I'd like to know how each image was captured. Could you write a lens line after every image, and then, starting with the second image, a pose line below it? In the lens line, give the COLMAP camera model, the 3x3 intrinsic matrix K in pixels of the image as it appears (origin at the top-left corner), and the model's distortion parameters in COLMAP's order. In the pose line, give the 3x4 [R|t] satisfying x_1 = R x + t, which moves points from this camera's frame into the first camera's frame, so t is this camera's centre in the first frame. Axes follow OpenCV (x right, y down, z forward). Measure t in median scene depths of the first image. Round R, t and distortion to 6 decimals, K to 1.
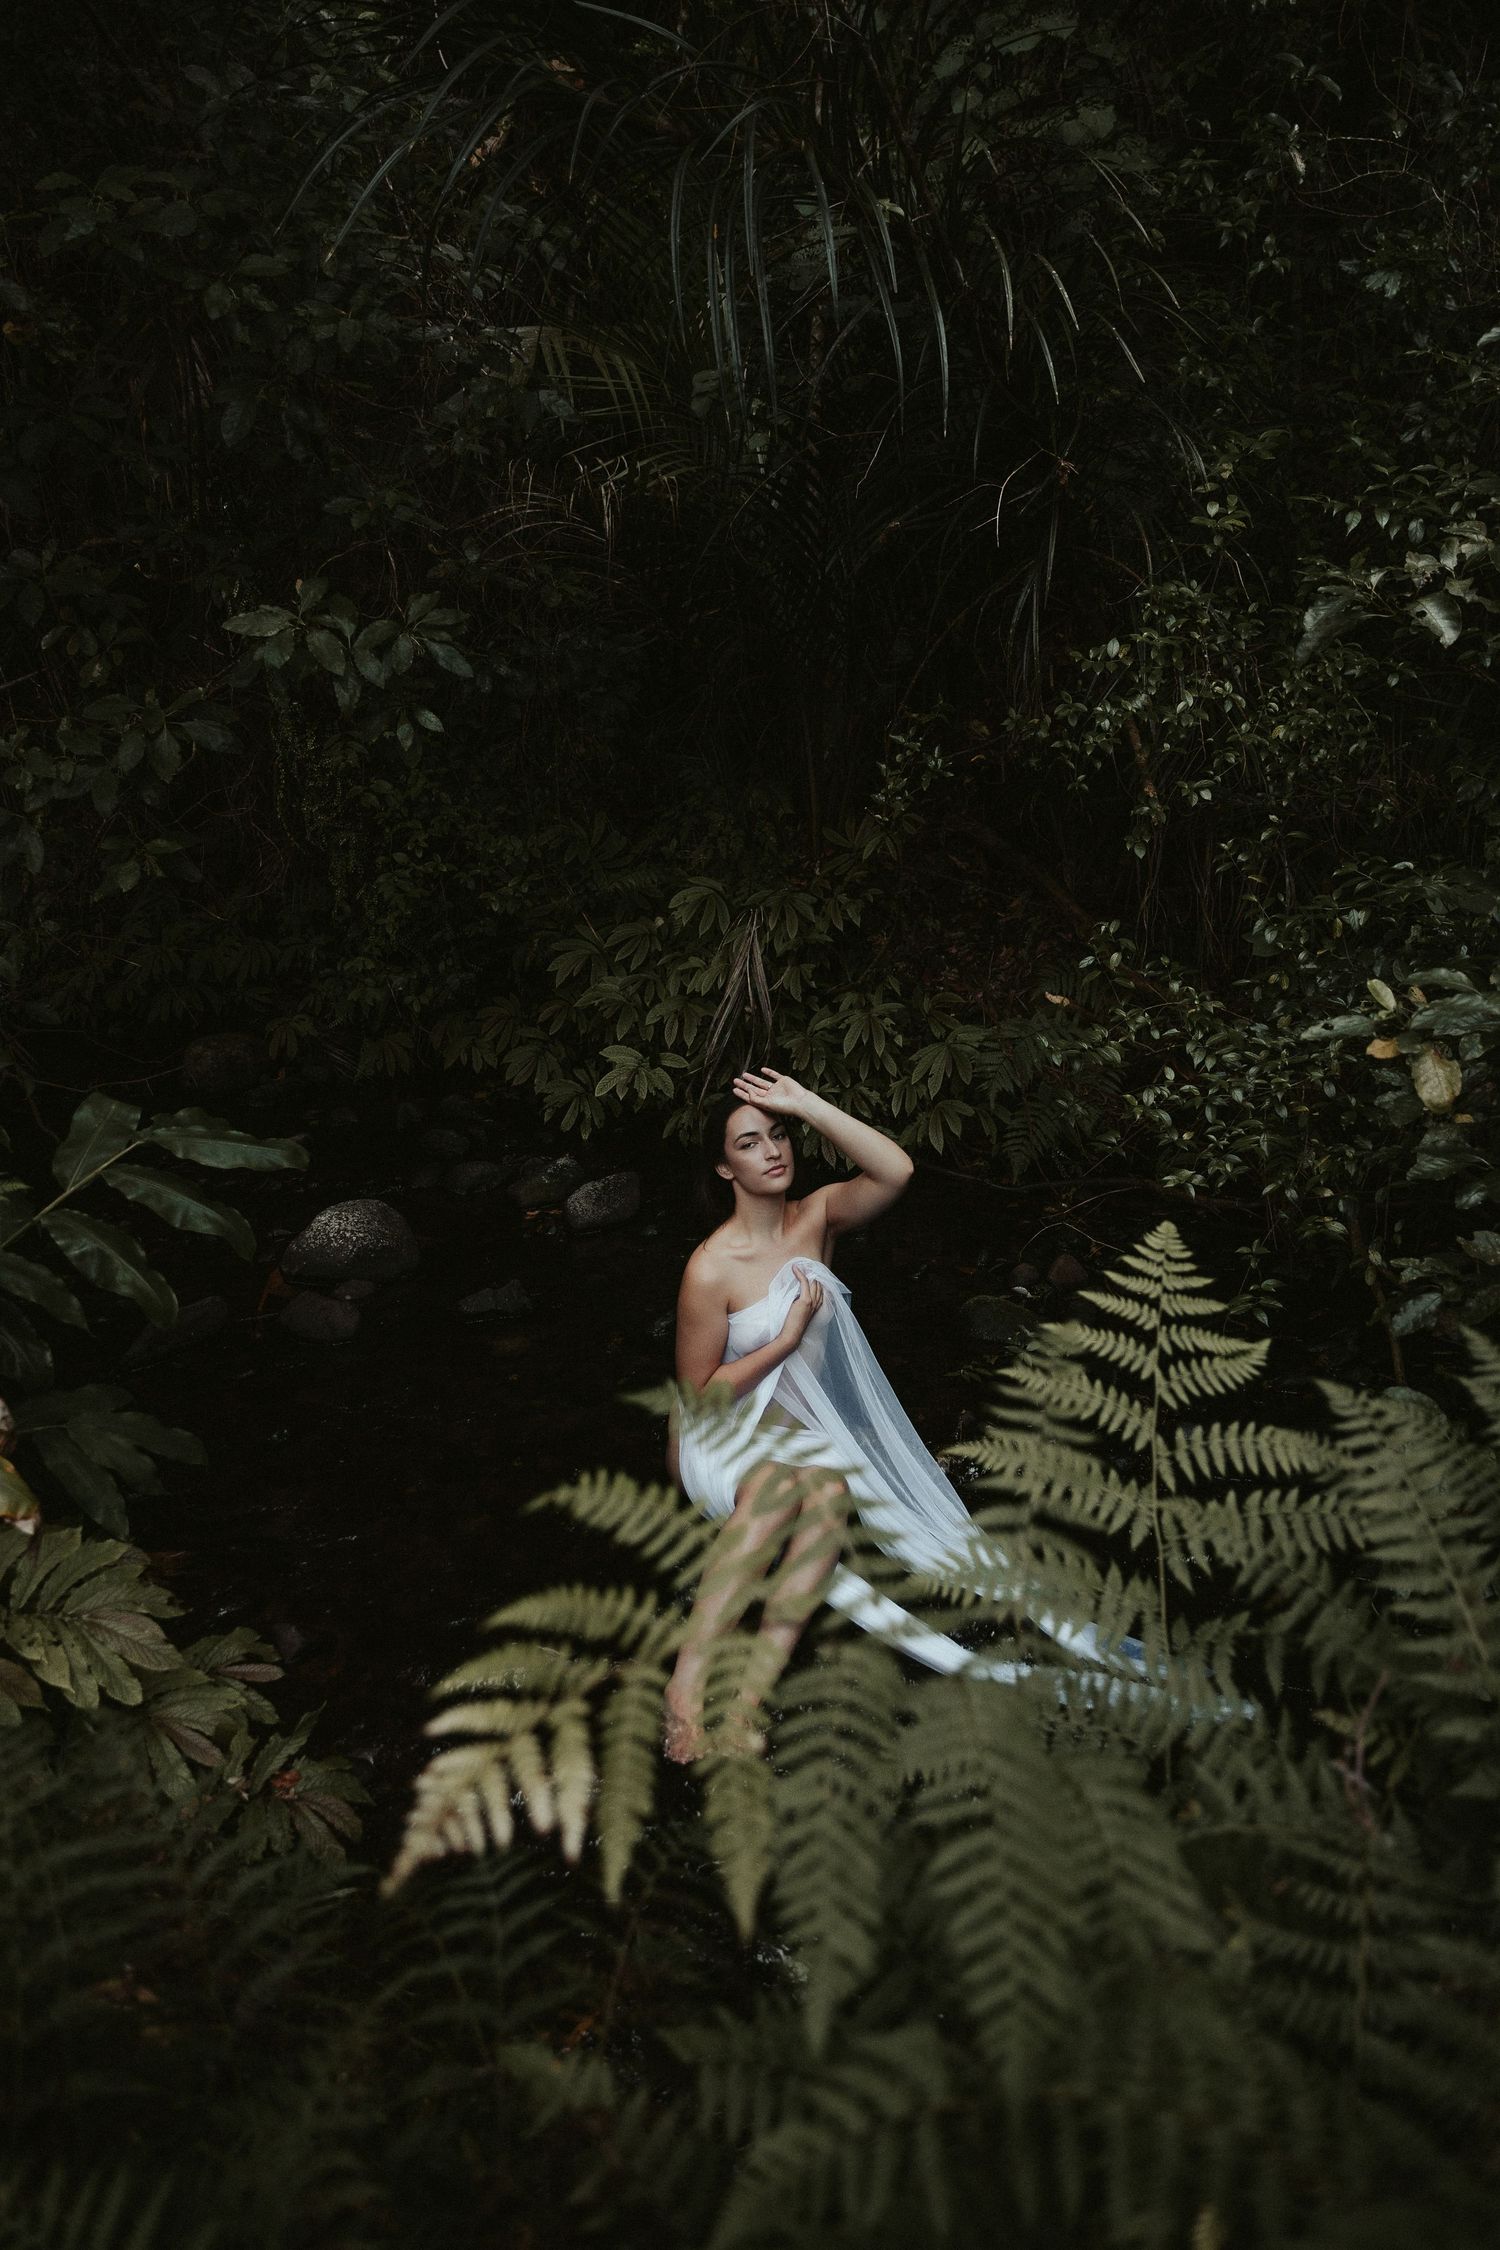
lens RADIAL K [[1606.1, 0, 753.5], [0, 1606.1, 1139.2], [0, 0, 1]] dist [0.025856, -0.030675]
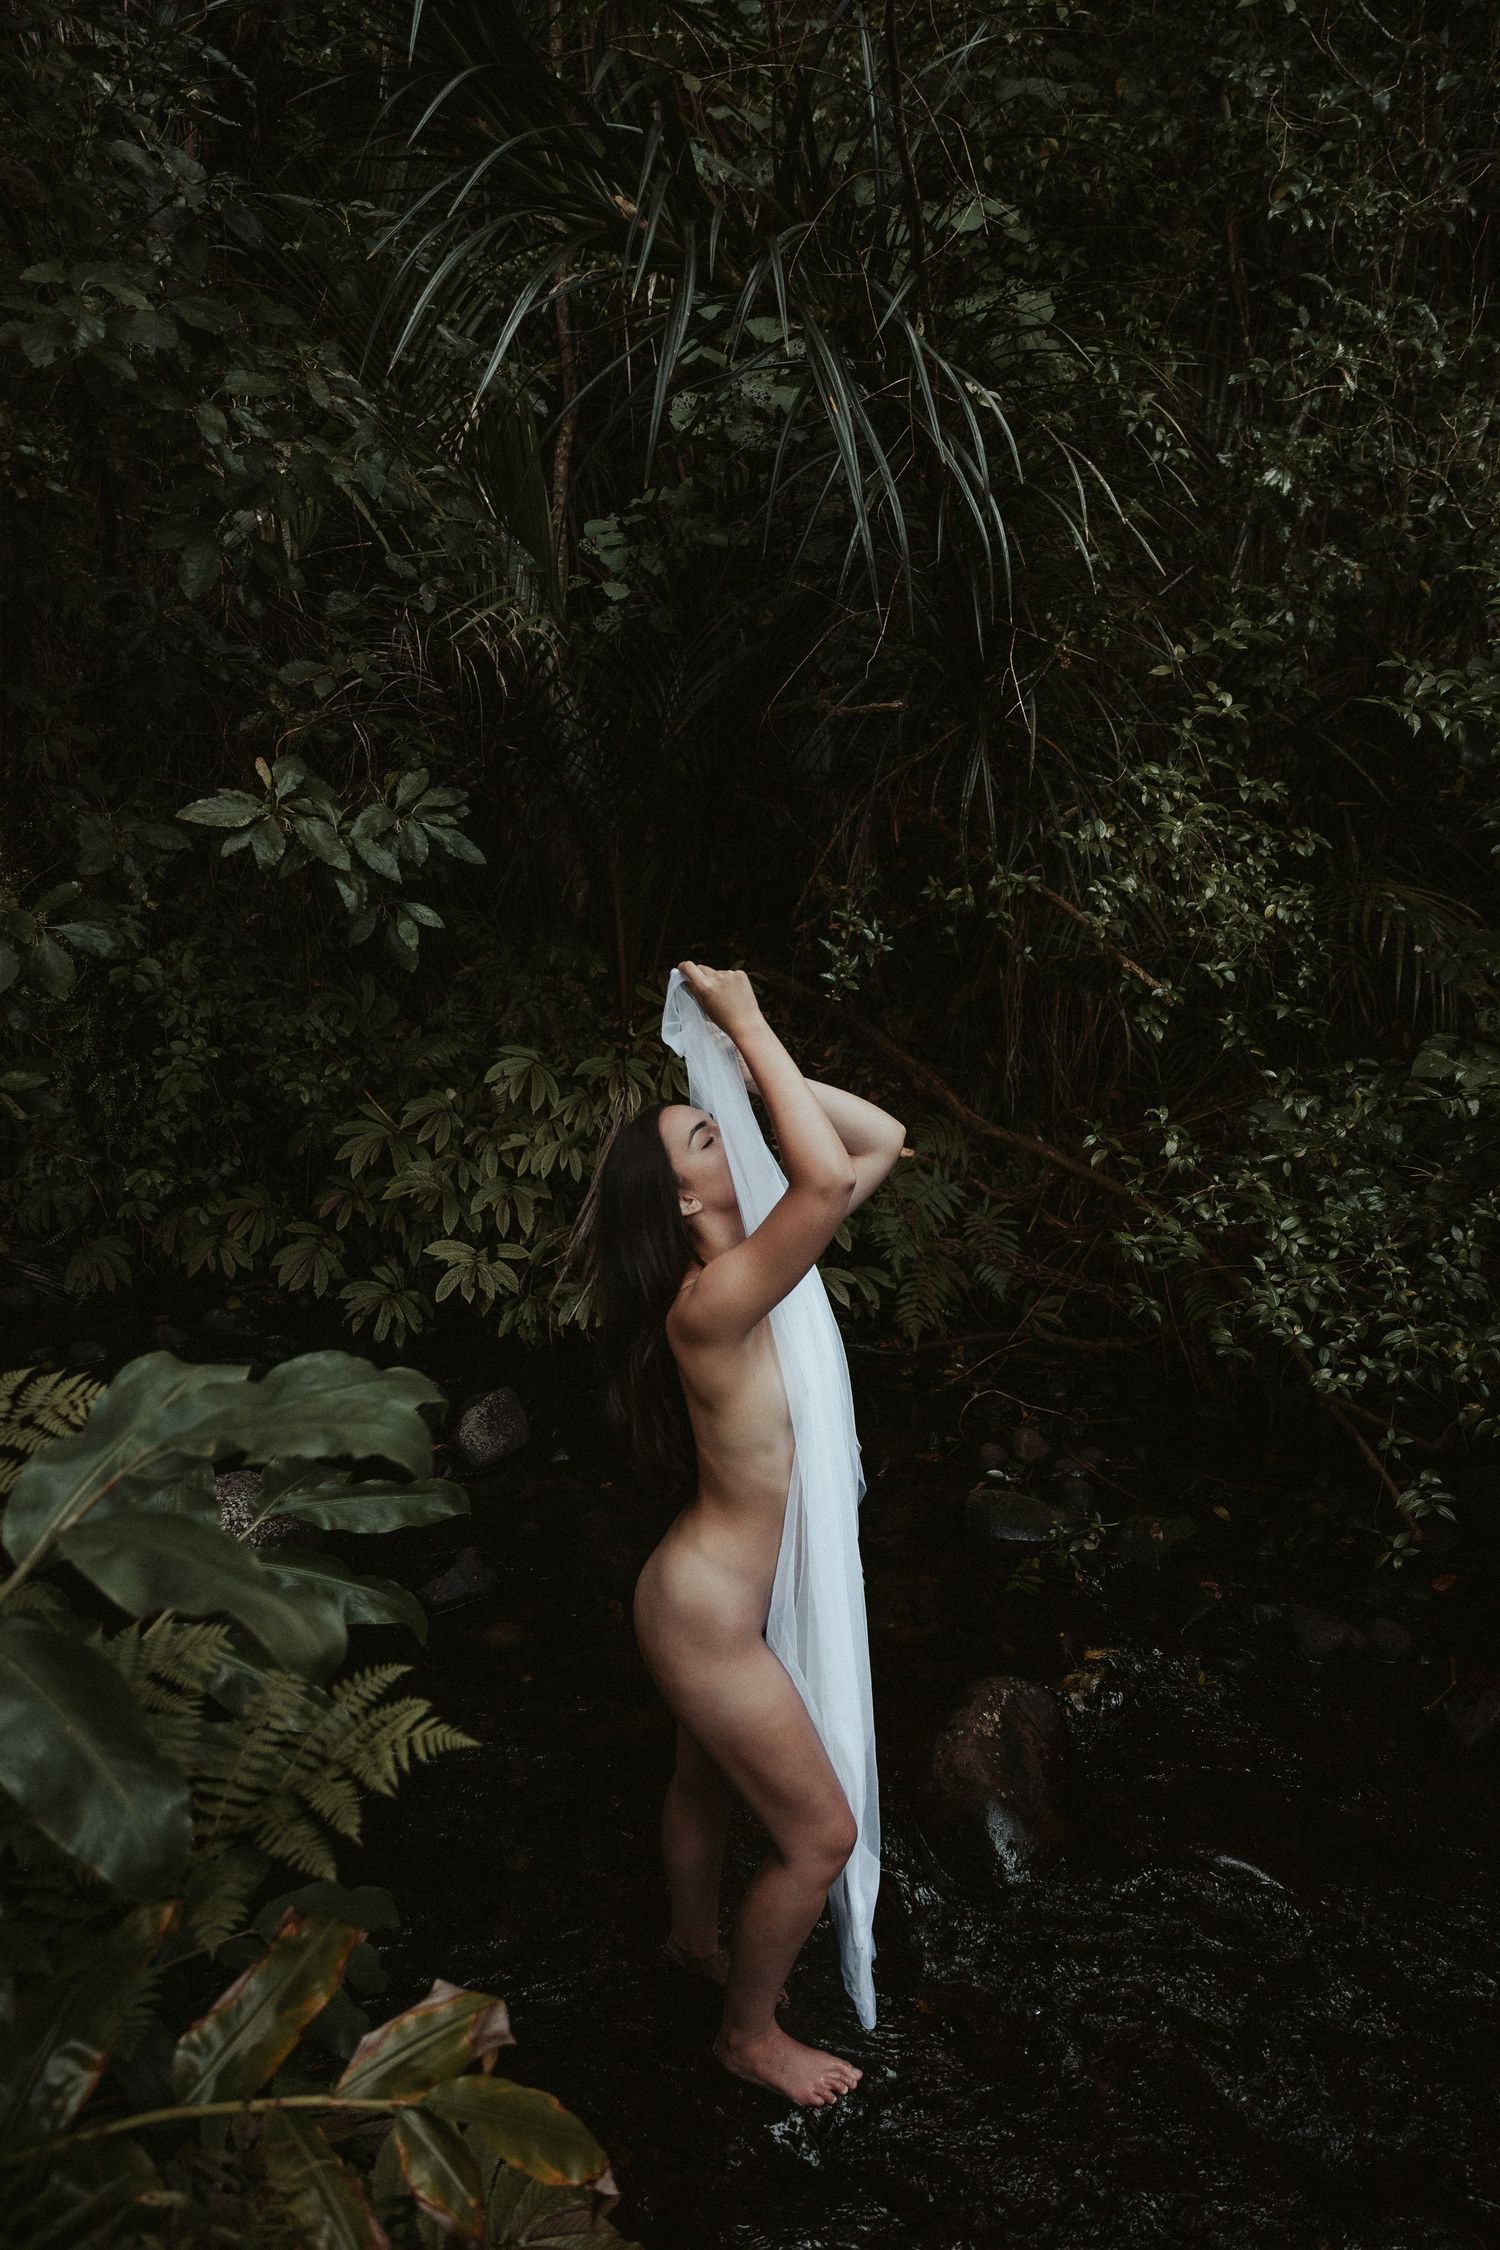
lens RADIAL K [[1598.0, 0, 719.3], [0, 1598.0, 1134.9], [0, 0, 1]] dist [0.021967, -0.001963]
pose [[0.938160, -0.080820, 0.336637, -0.302787], [0.096096, 0.994951, -0.028936, -0.098022], [-0.332599, 0.059496, 0.941190, 0.142880]]
